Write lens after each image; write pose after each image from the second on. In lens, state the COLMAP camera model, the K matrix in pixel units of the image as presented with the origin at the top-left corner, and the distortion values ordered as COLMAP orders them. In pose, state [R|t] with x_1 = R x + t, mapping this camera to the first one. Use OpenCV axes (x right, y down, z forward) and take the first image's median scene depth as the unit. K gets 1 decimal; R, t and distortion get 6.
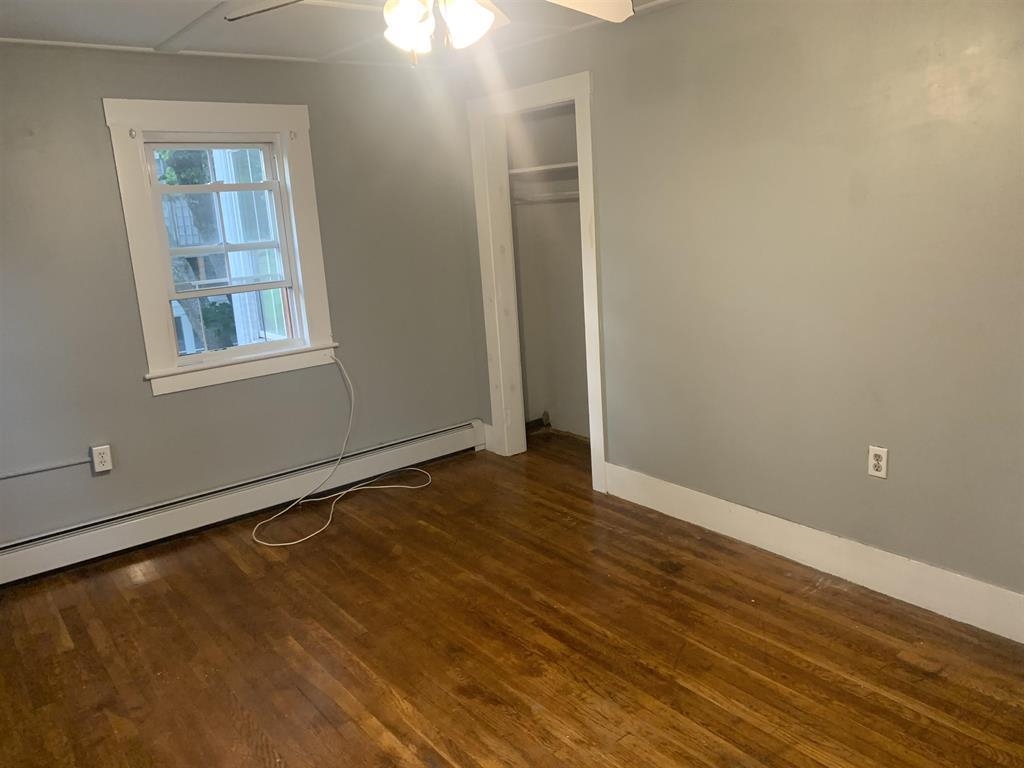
lens RADIAL K [[788.1, 0, 514.7], [0, 788.1, 384.9], [0, 0, 1]] dist [0.033080, -0.018143]
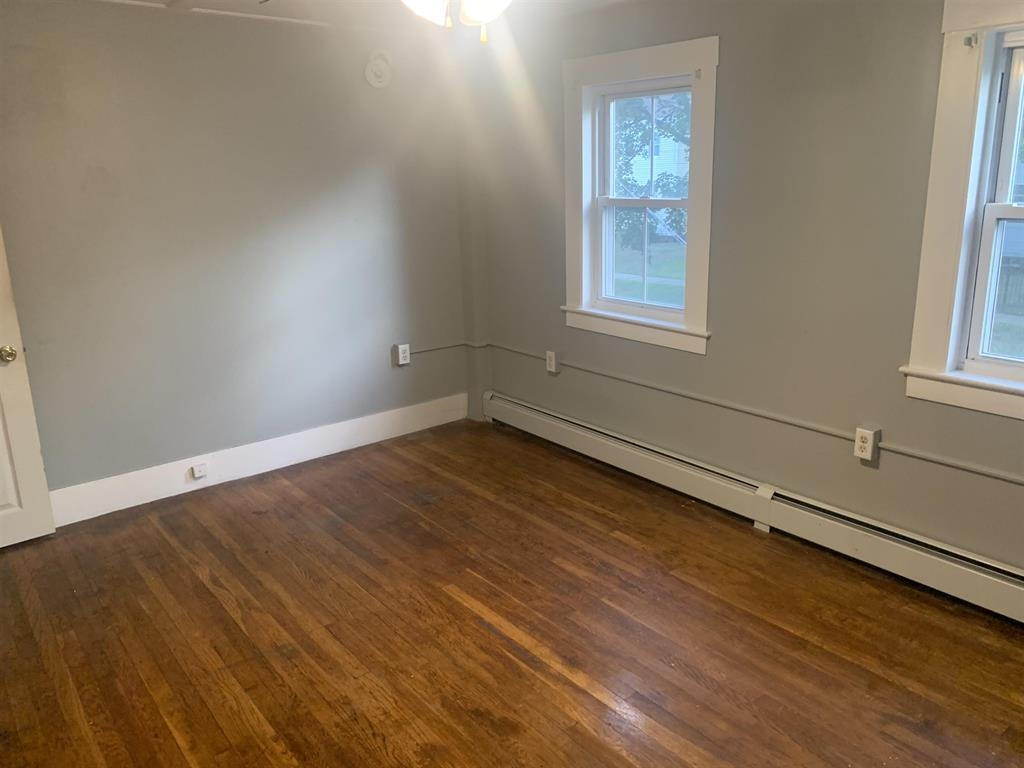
lens RADIAL K [[788.1, 0, 514.7], [0, 788.1, 384.9], [0, 0, 1]] dist [0.033080, -0.018143]
pose [[-0.996765, 0.078052, 0.019163, -0.093081], [0.077805, 0.877381, 0.473444, -0.306157], [0.020140, 0.473403, -0.880616, 1.304918]]
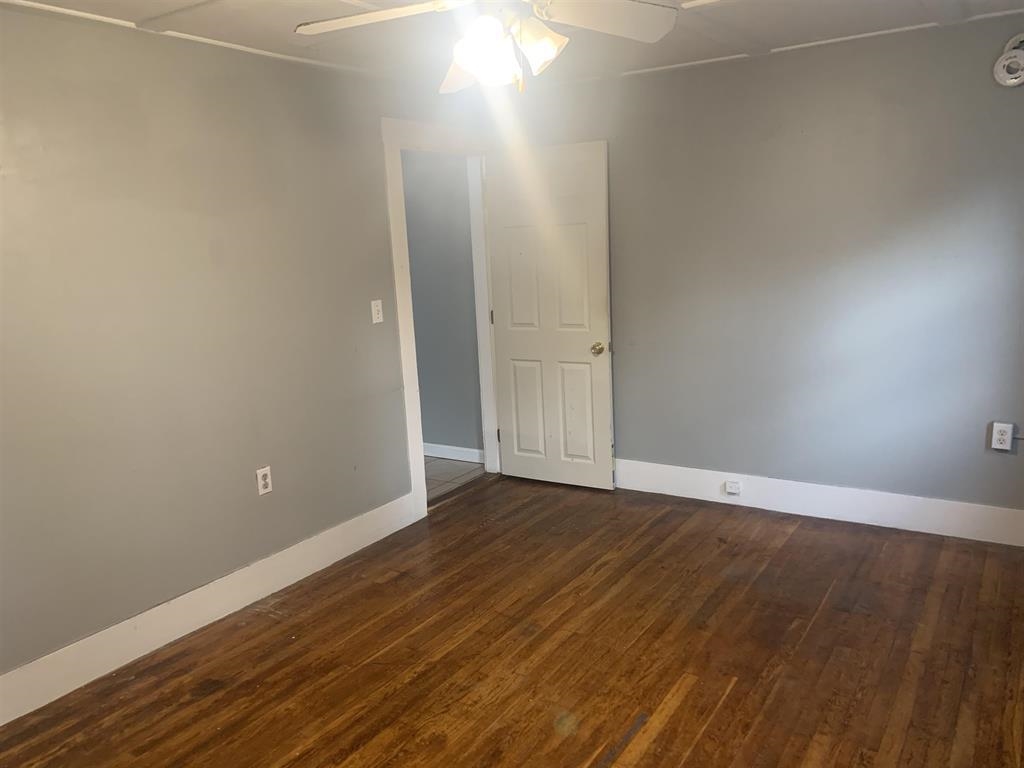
lens RADIAL K [[788.1, 0, 514.7], [0, 788.1, 384.9], [0, 0, 1]] dist [0.033080, -0.018143]
pose [[-0.300520, -0.118230, 0.946419, -0.697439], [0.278943, 0.938006, 0.205754, -0.162605], [-0.912073, 0.325830, -0.248911, 0.849433]]
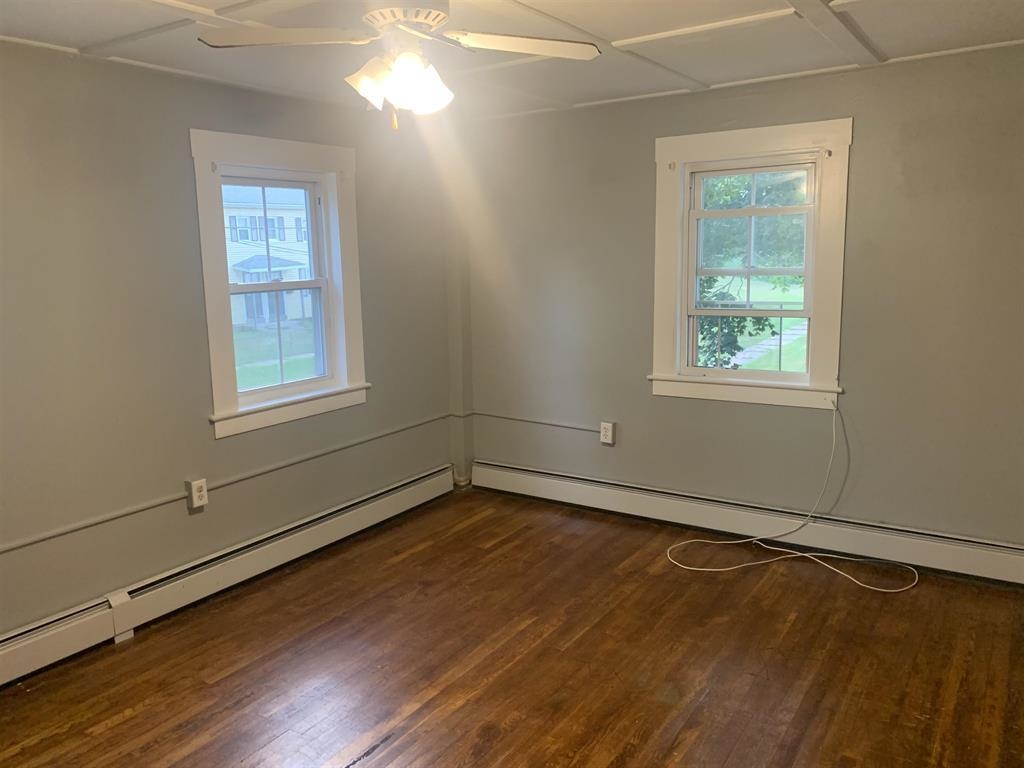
lens RADIAL K [[775.1, 0, 510.4], [0, 775.1, 388.8], [0, 0, 1]] dist [0.037205, -0.062721]
pose [[0.305401, 0.220583, -0.926323, 0.618871], [-0.206337, 0.965016, 0.161769, -0.158975], [0.929600, 0.141730, 0.340231, 0.507489]]
